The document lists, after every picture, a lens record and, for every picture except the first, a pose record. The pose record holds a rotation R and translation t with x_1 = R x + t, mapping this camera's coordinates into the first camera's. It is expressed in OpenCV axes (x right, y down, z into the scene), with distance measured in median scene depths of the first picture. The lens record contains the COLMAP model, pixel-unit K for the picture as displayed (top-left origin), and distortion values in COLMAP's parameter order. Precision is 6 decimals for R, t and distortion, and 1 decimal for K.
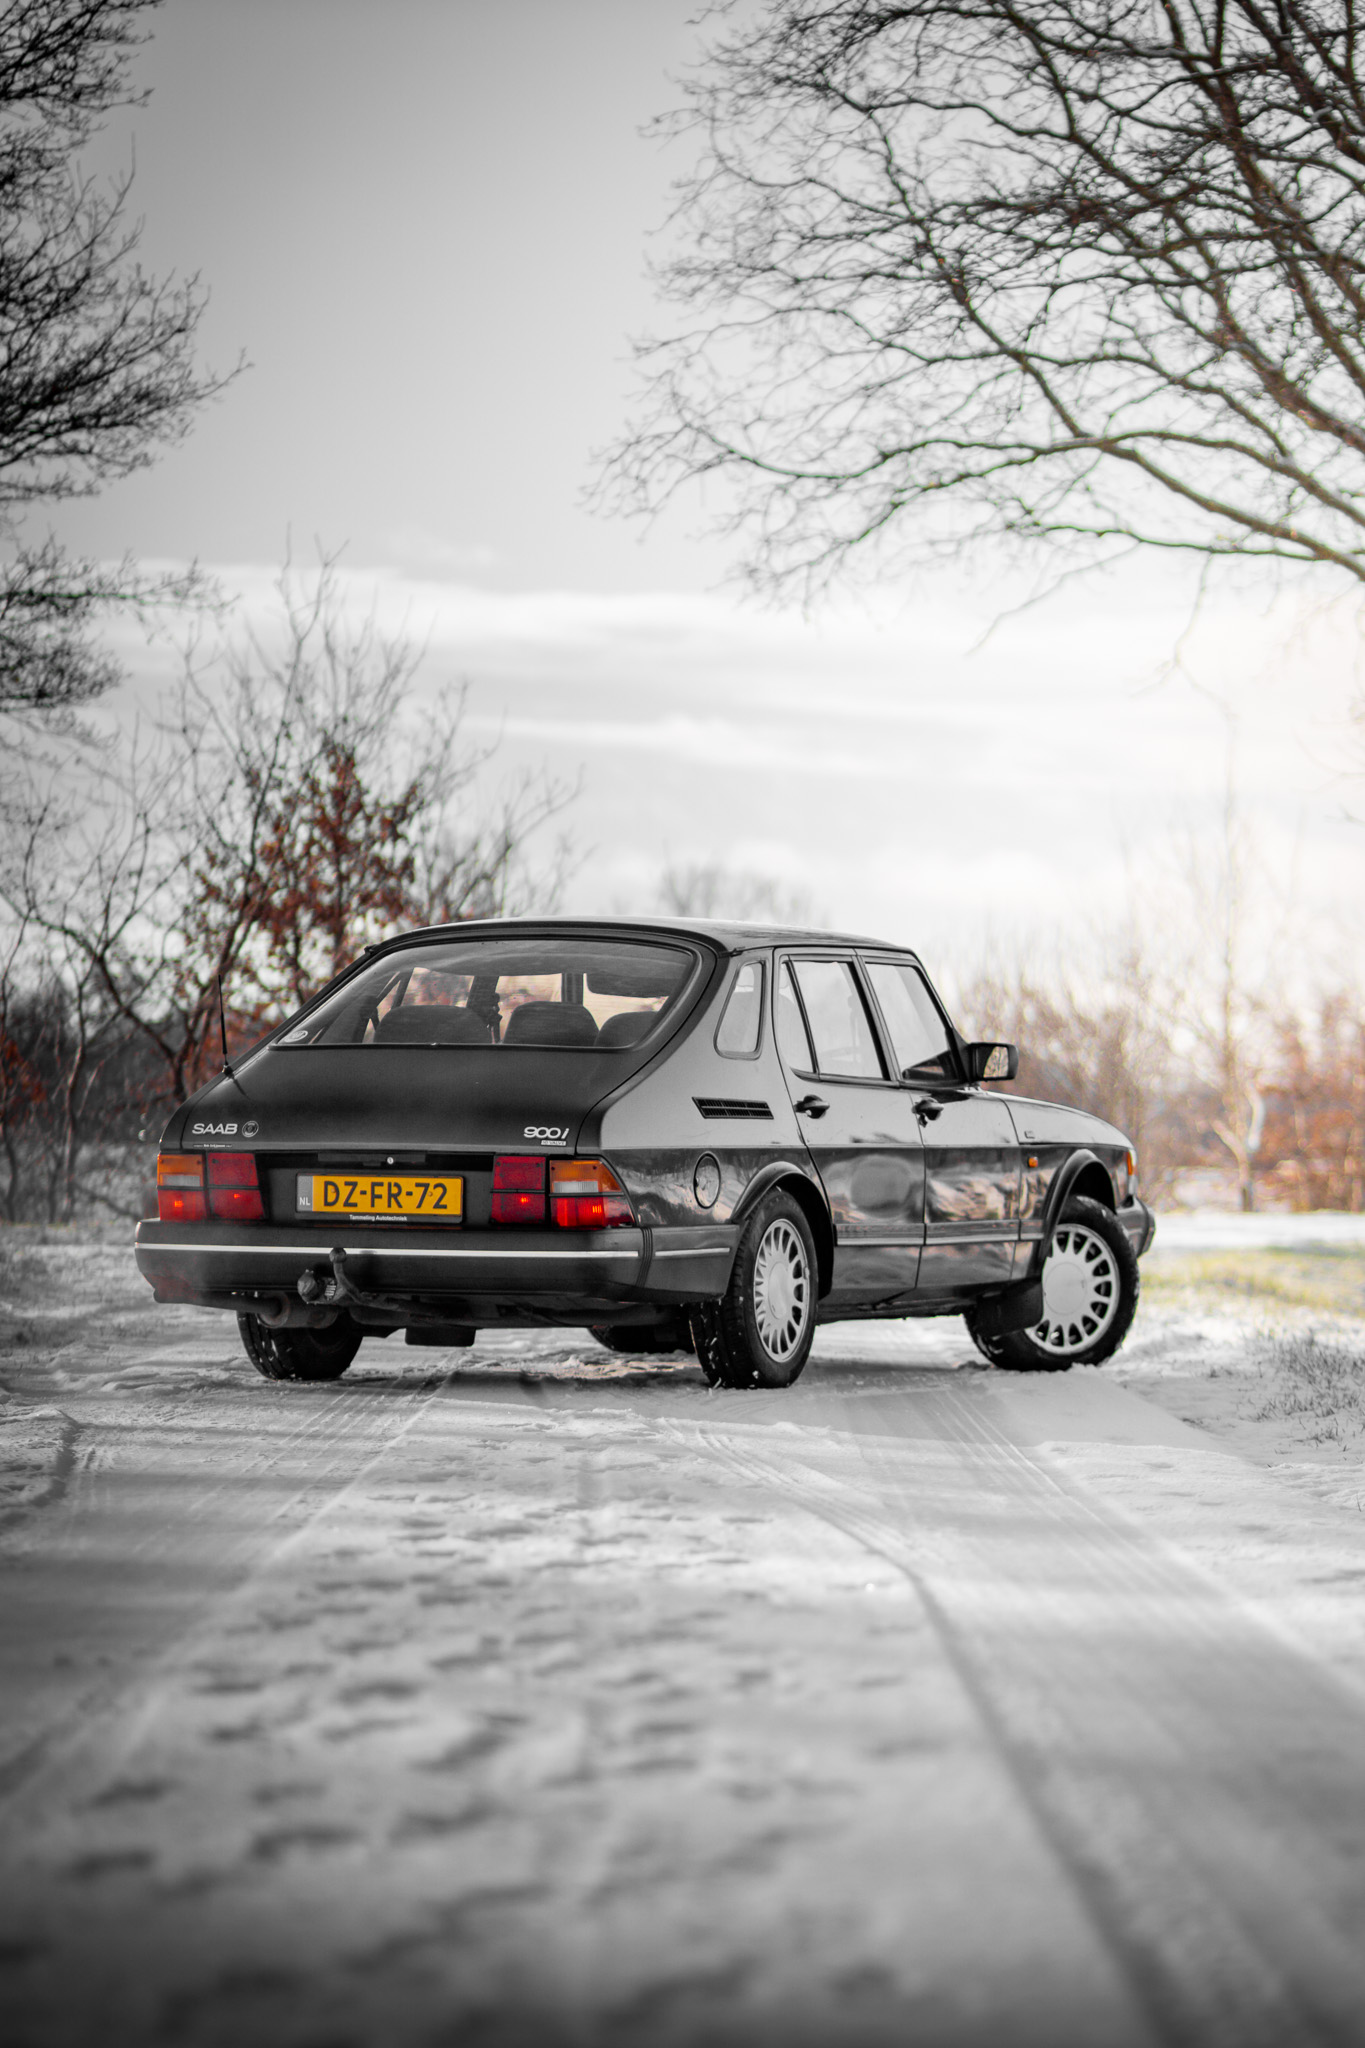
lens RADIAL K [[7622.4, 0, 672.7], [0, 7622.4, 1014.0], [0, 0, 1]] dist [0.065545, 0.000000]
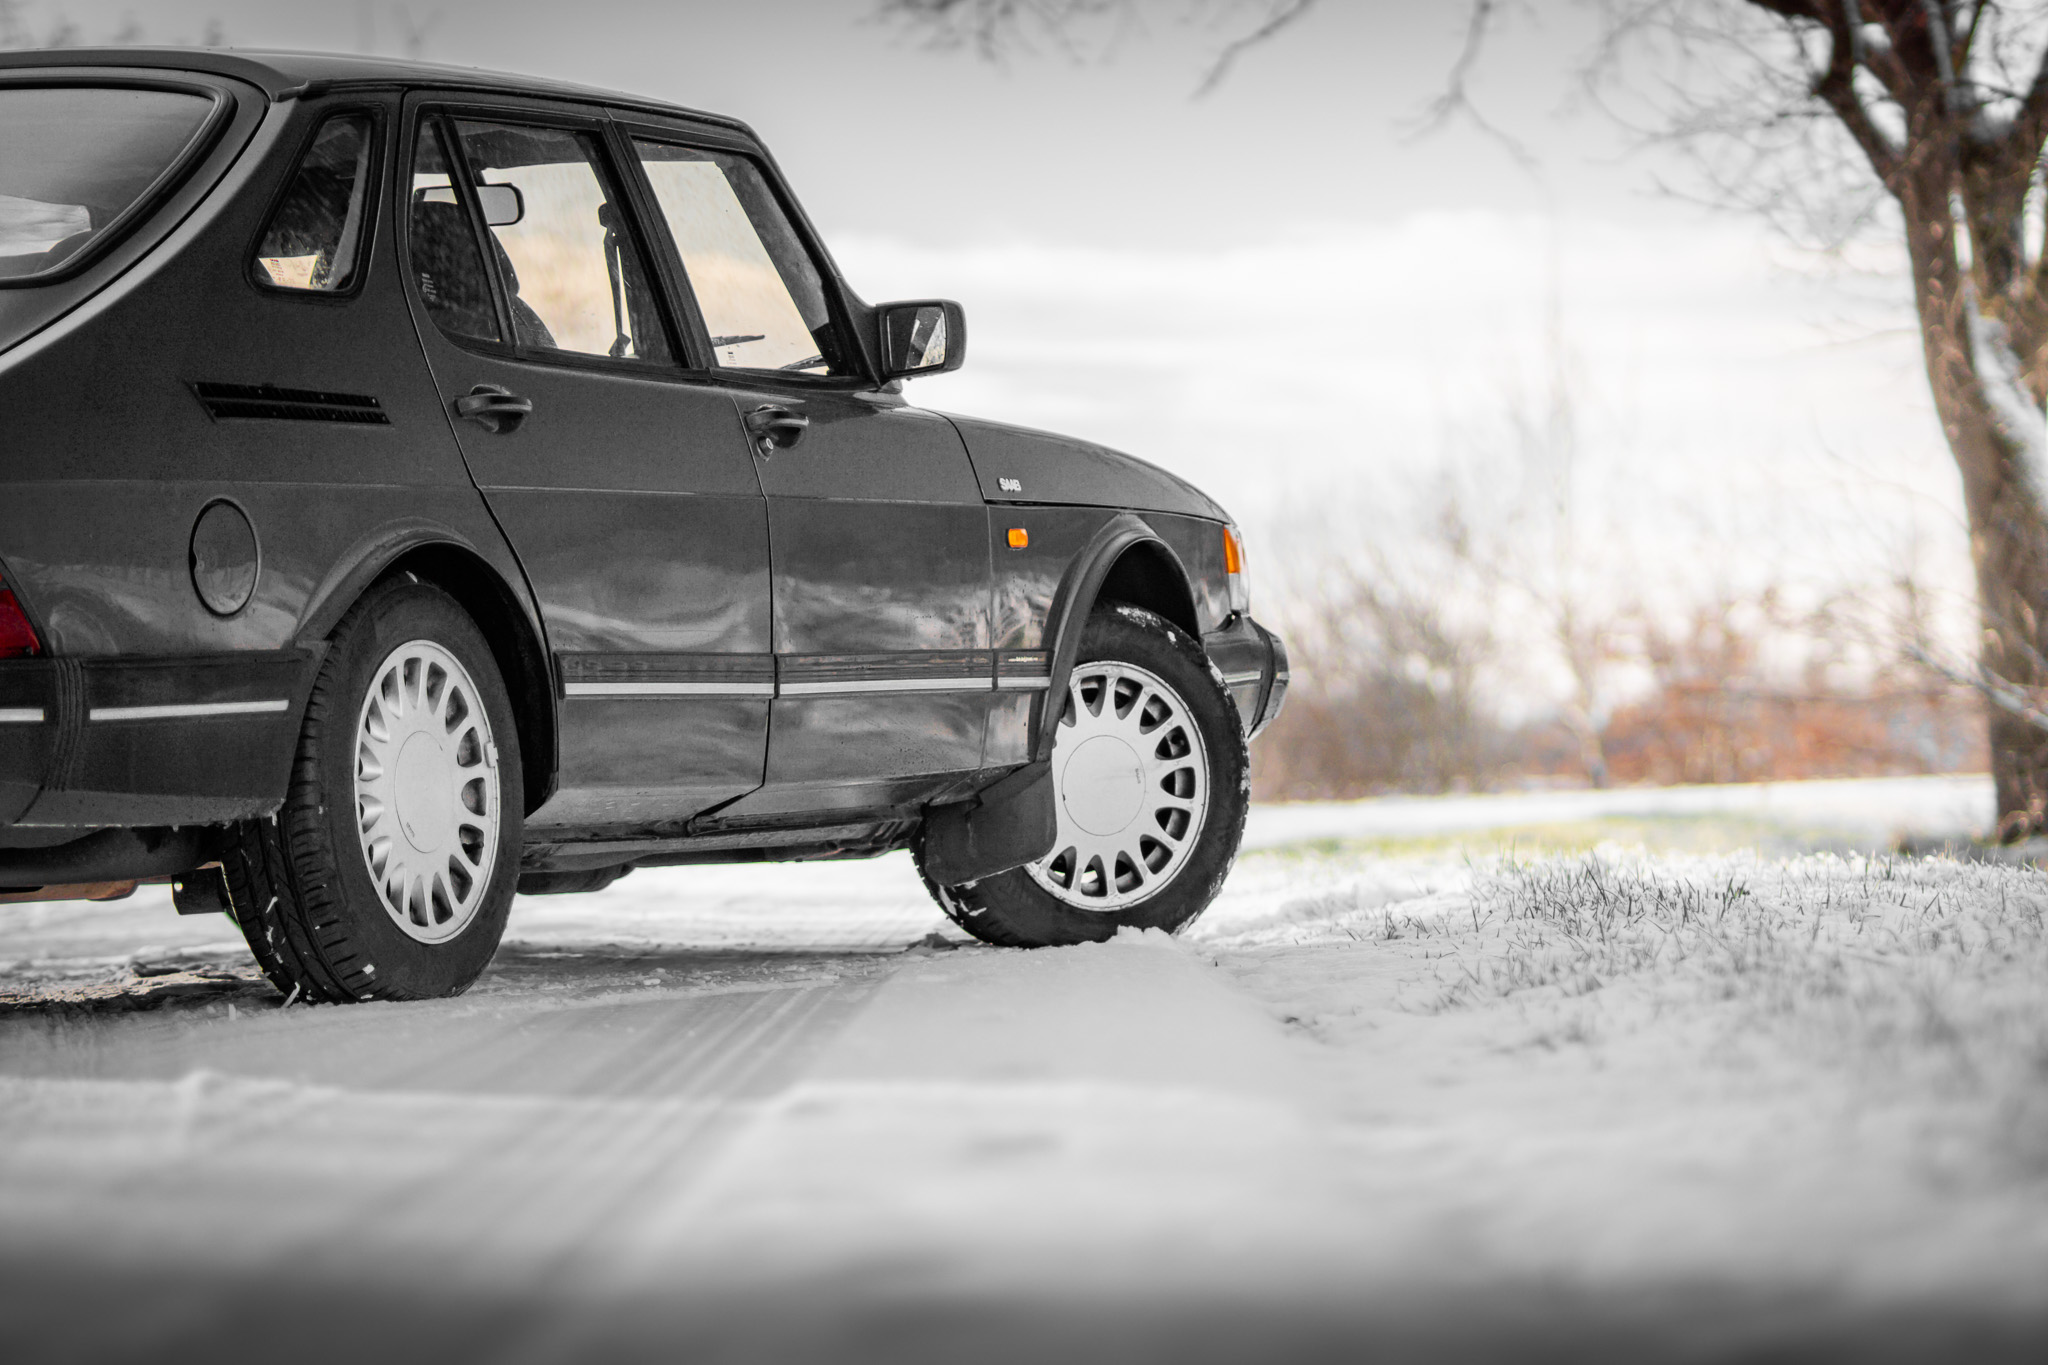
lens RADIAL K [[7622.4, 0, 1028.1], [0, 7622.4, 684.6], [0, 0, 1]] dist [0.065545, 0.000000]
pose [[0.998652, -0.051851, -0.002291, 0.047687], [0.051857, 0.998651, 0.002476, 0.027506], [0.002159, -0.002592, 0.999994, 0.478225]]
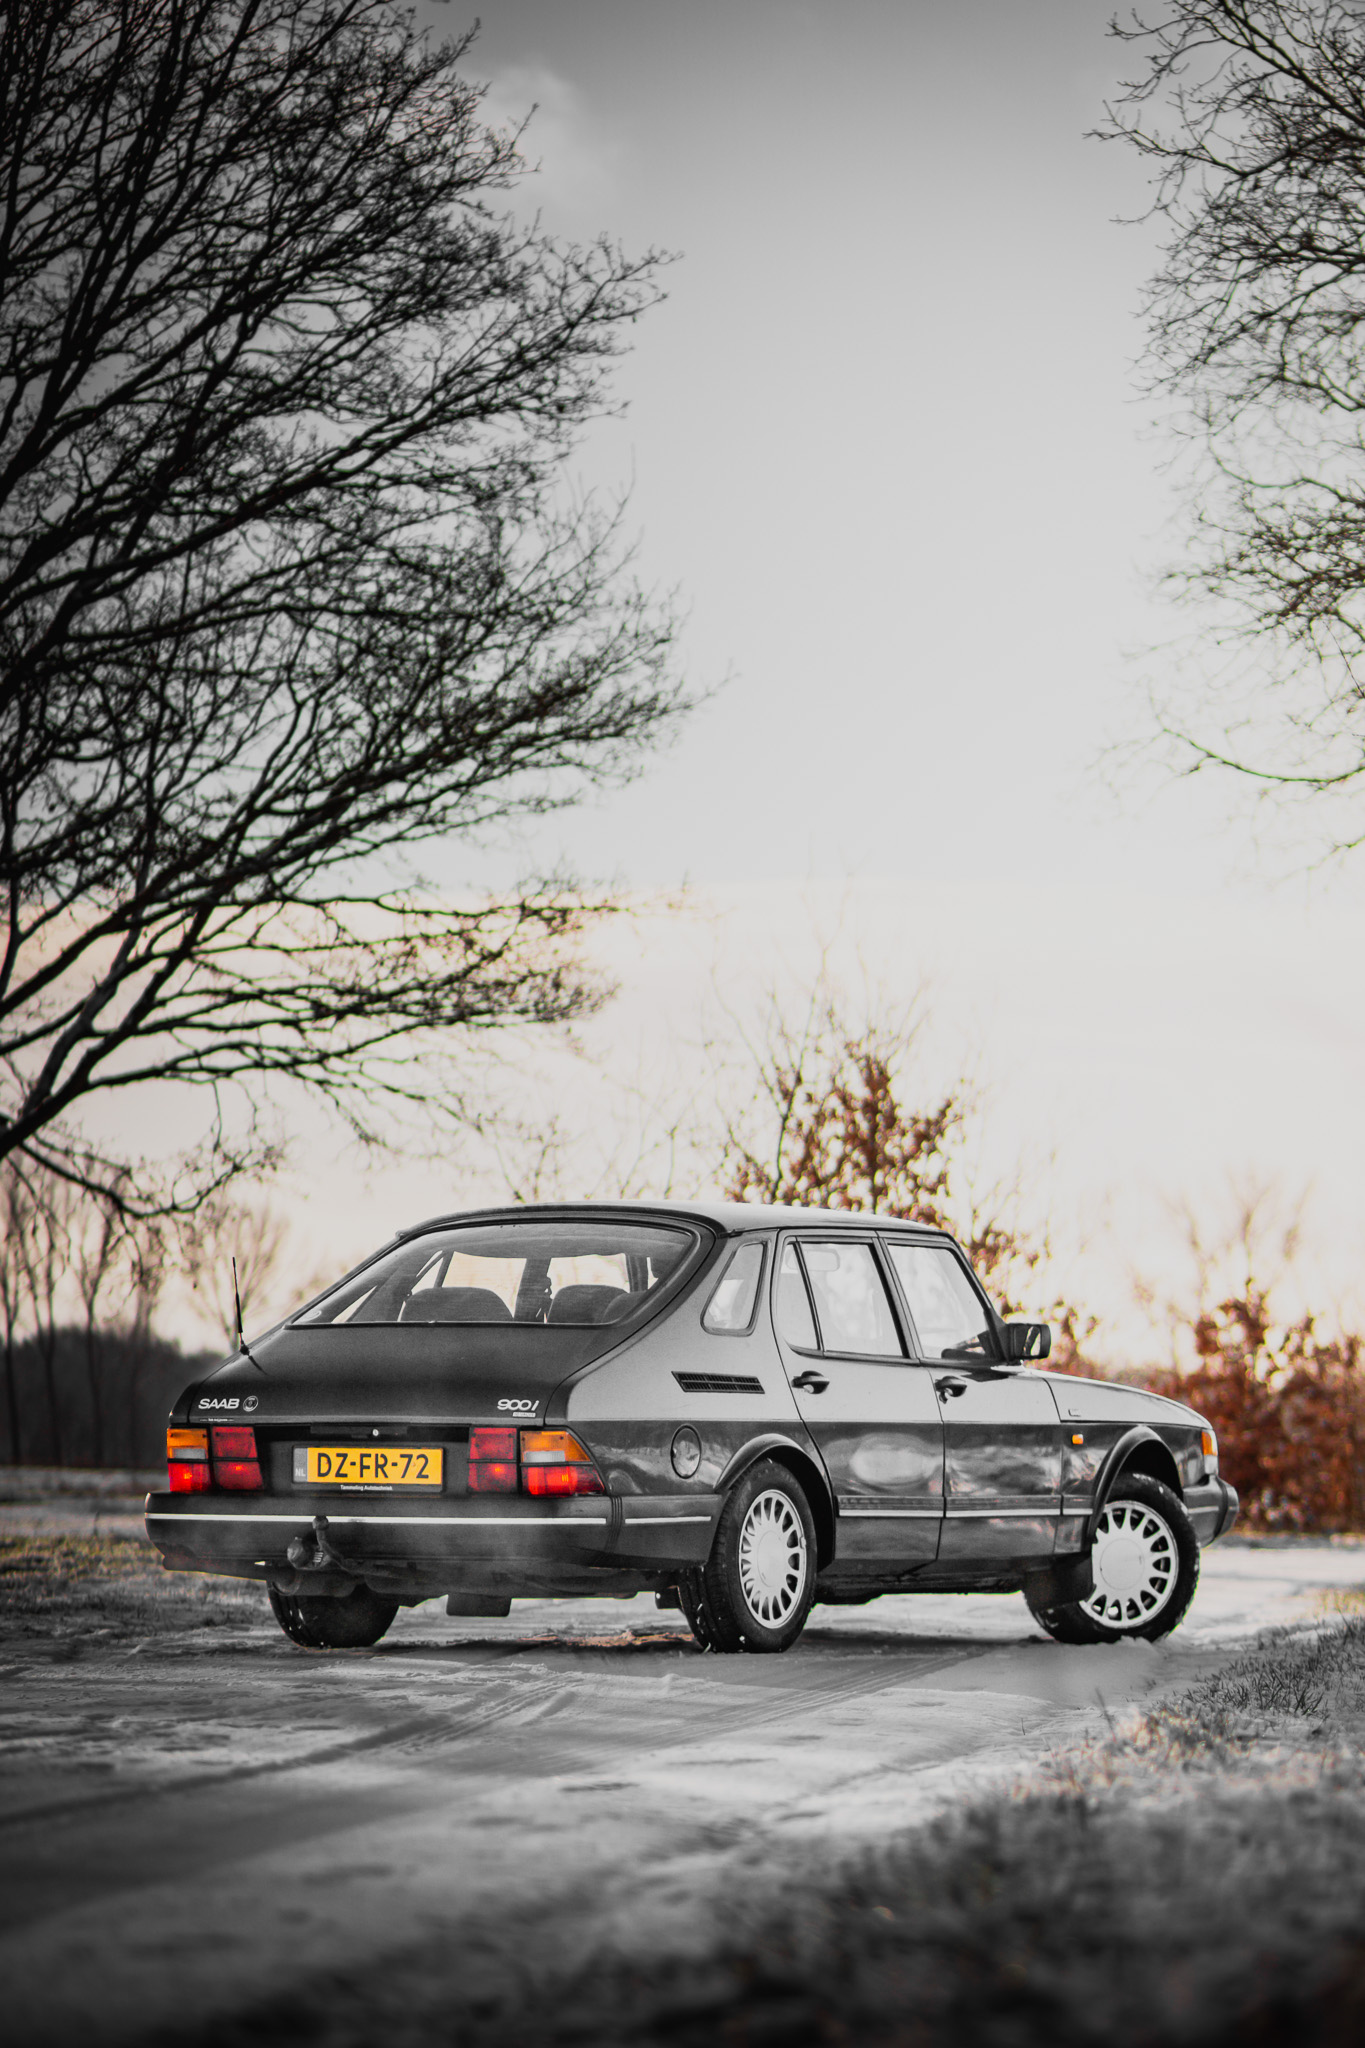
lens RADIAL K [[7970.4, 0, 603.3], [0, 7970.4, 1124.1], [0, 0, 1]] dist [0.136902, 0.000000]
pose [[0.993471, -0.007867, -0.113817, 0.104286], [0.004602, 0.999571, -0.028925, 0.007606], [0.113996, 0.028212, 0.993081, -0.073706]]
